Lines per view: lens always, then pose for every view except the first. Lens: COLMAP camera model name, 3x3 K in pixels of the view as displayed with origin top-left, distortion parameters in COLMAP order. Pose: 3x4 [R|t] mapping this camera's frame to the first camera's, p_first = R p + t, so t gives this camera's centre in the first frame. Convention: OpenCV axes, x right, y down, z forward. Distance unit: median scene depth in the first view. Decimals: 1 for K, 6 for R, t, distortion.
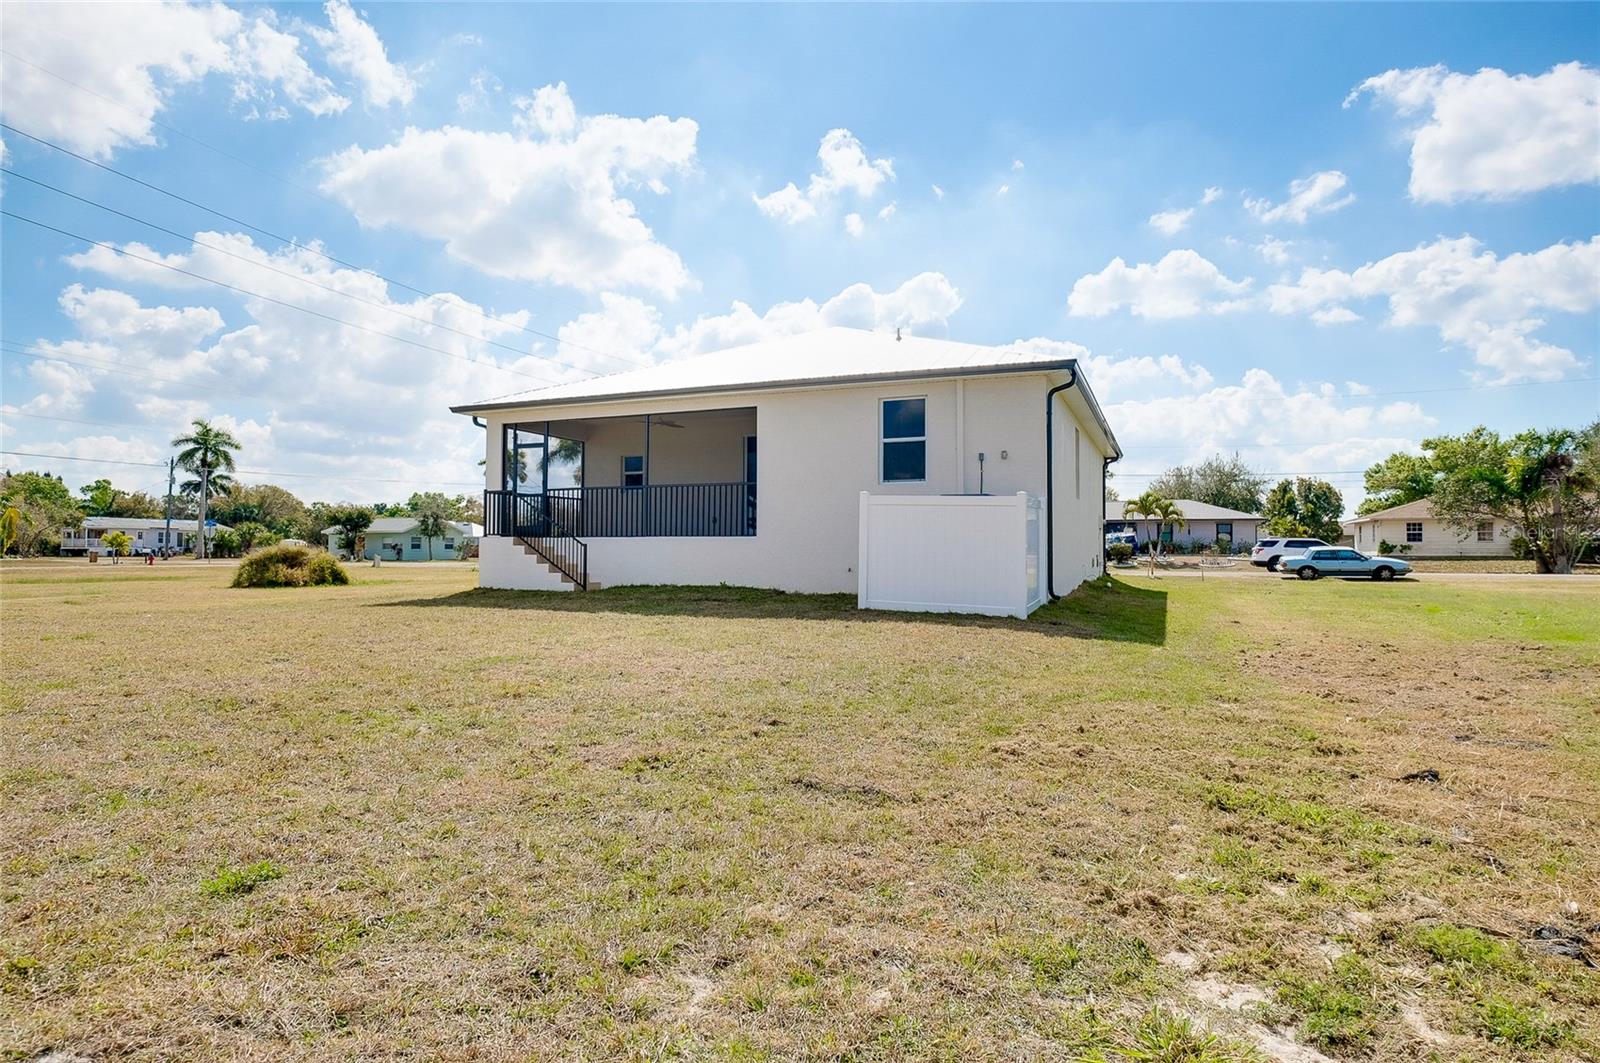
lens RADIAL K [[860.1, 0, 783.8], [0, 860.1, 534.3], [0, 0, 1]] dist [0.002470, 0.000028]
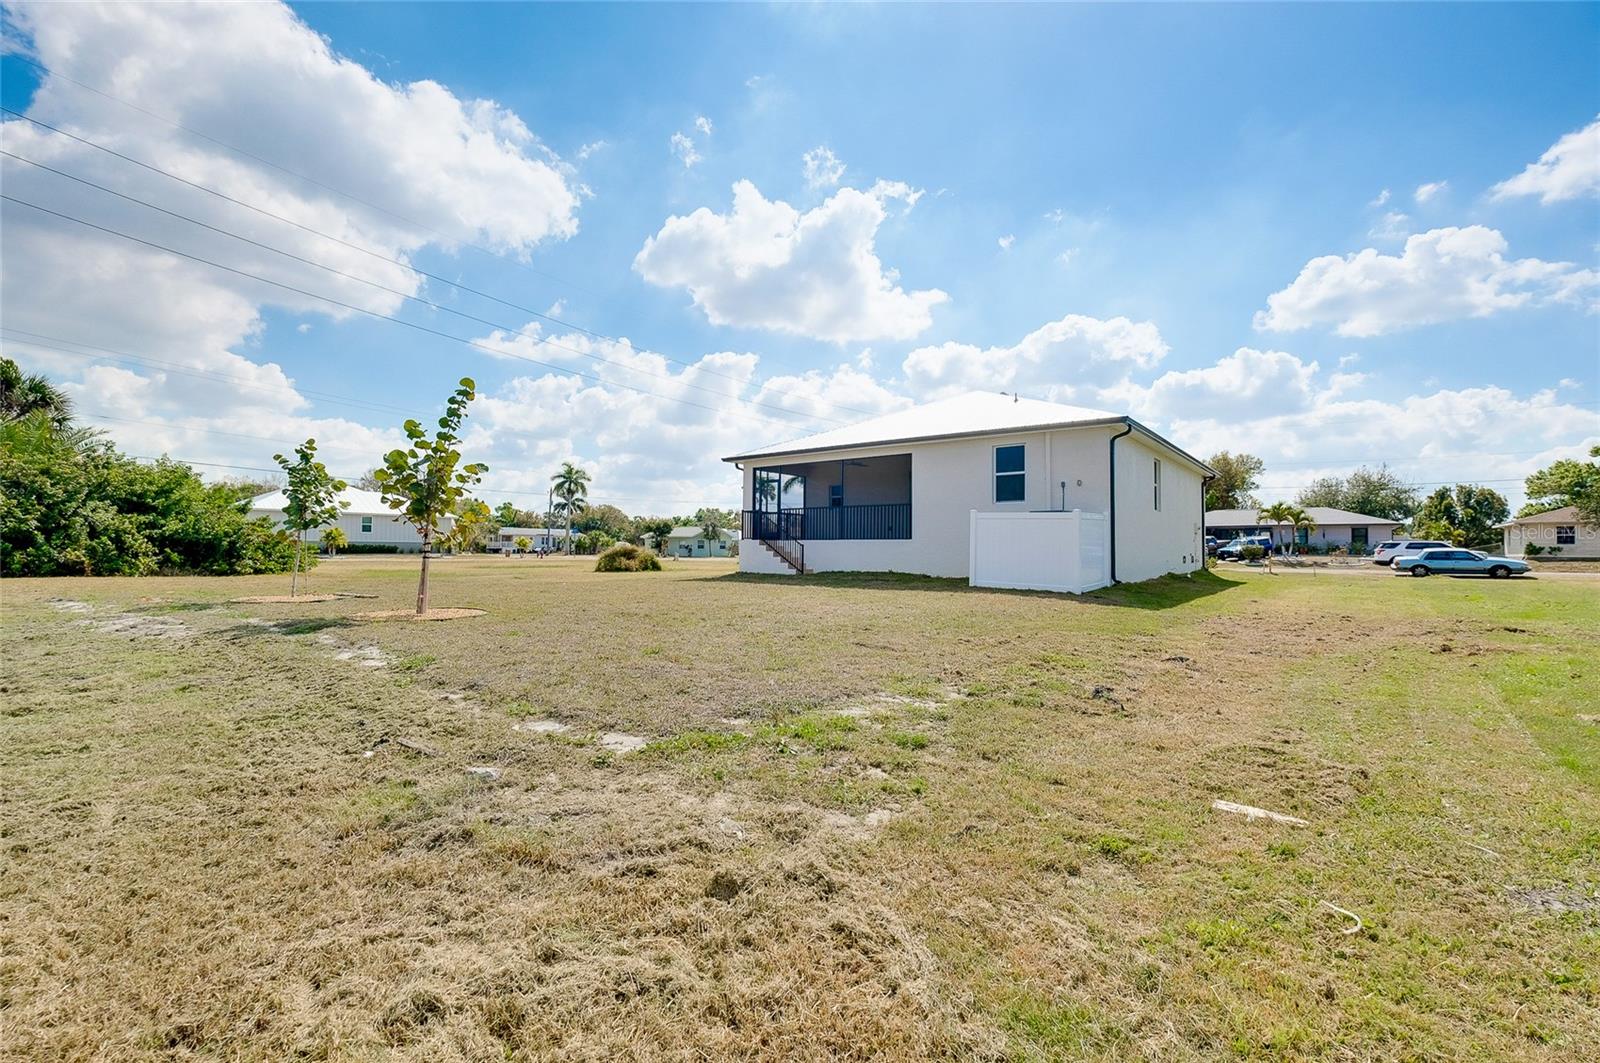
lens RADIAL K [[718.3, 0, 785.1], [0, 718.3, 542.6], [0, 0, 1]] dist [0.004259, 0.000170]
pose [[0.959540, 0.000352, -0.281571, 0.059049], [0.001372, 0.999982, 0.005923, 0.000111], [0.281568, -0.006069, 0.959522, -0.144983]]
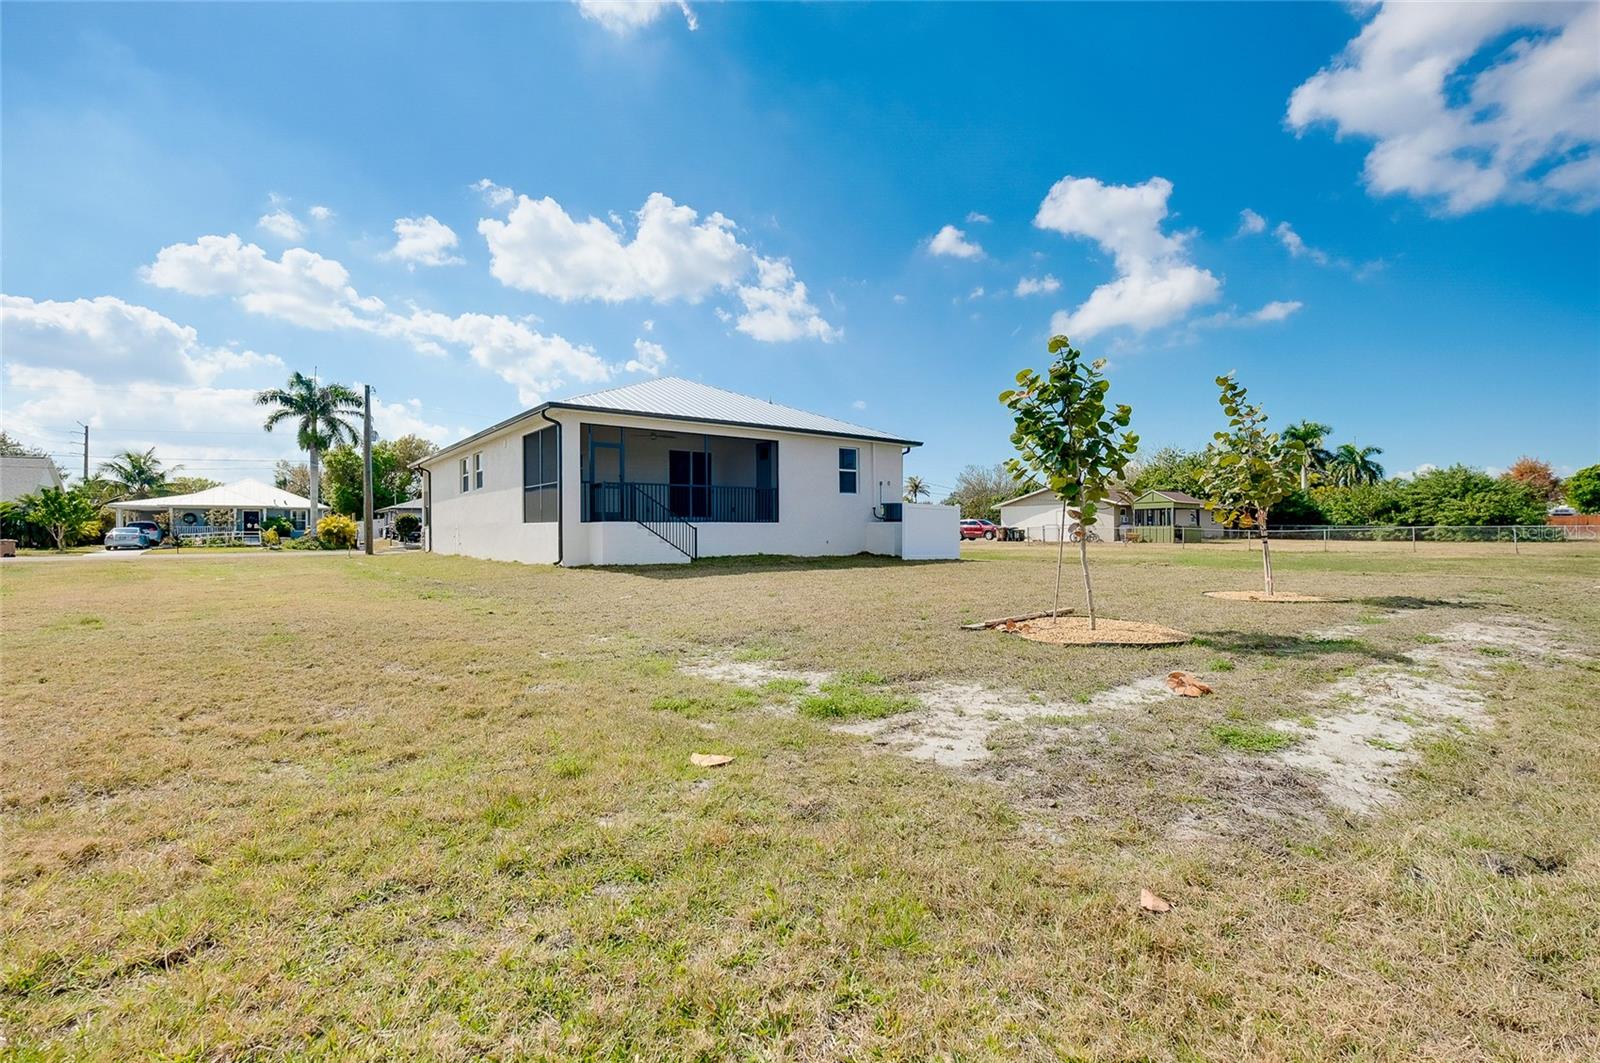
lens RADIAL K [[687.8, 0, 802.6], [0, 687.8, 530.3], [0, 0, 1]] dist [-0.001731, -0.000068]
pose [[0.505852, -0.008050, 0.862583, -0.597595], [-0.010928, 0.999816, 0.015739, -0.001926], [-0.862551, -0.017388, 0.505671, 0.171271]]
